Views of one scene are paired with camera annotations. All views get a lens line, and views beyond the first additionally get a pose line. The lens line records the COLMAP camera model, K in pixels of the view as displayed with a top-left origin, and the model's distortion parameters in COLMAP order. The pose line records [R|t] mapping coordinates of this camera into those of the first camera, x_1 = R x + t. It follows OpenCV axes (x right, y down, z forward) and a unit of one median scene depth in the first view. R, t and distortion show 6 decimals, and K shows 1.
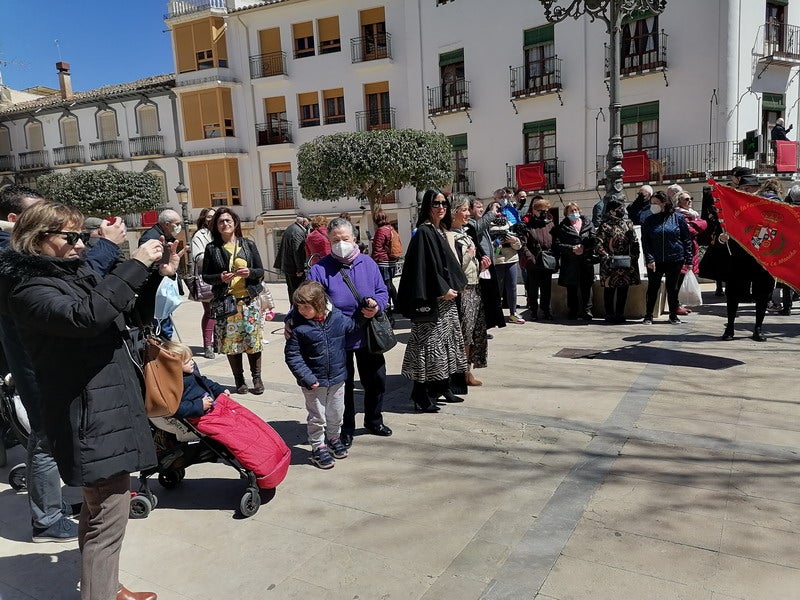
lens RADIAL K [[608.8, 0, 398.9], [0, 608.8, 307.6], [0, 0, 1]] dist [0.099710, -0.127826]
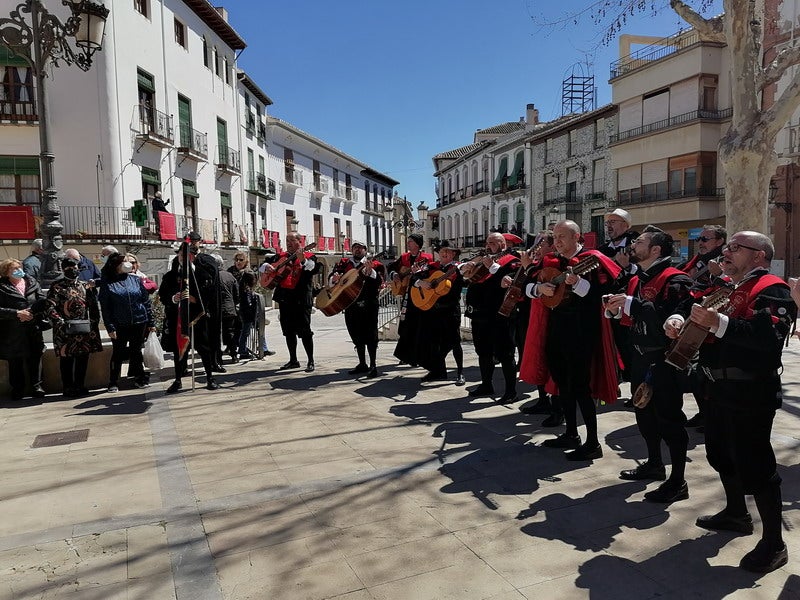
lens RADIAL K [[611.7, 0, 394.0], [0, 611.7, 298.6], [0, 0, 1]] dist [0.100682, -0.123261]
pose [[0.562439, -0.013186, 0.826733, -0.151327], [0.107569, 0.992542, -0.057350, -0.016110], [-0.819811, 0.121187, 0.559663, 0.131467]]
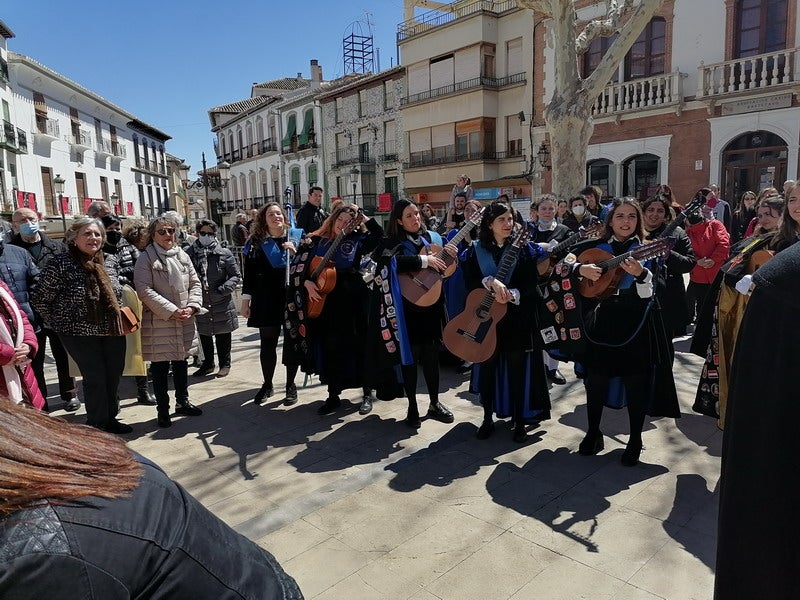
lens RADIAL K [[611.7, 0, 394.0], [0, 611.7, 298.6], [0, 0, 1]] dist [0.100682, -0.123261]
pose [[0.238162, -0.092988, 0.966764, -0.134780], [0.164626, 0.984867, 0.054174, -0.056647], [-0.957172, 0.146252, 0.249866, 0.315886]]
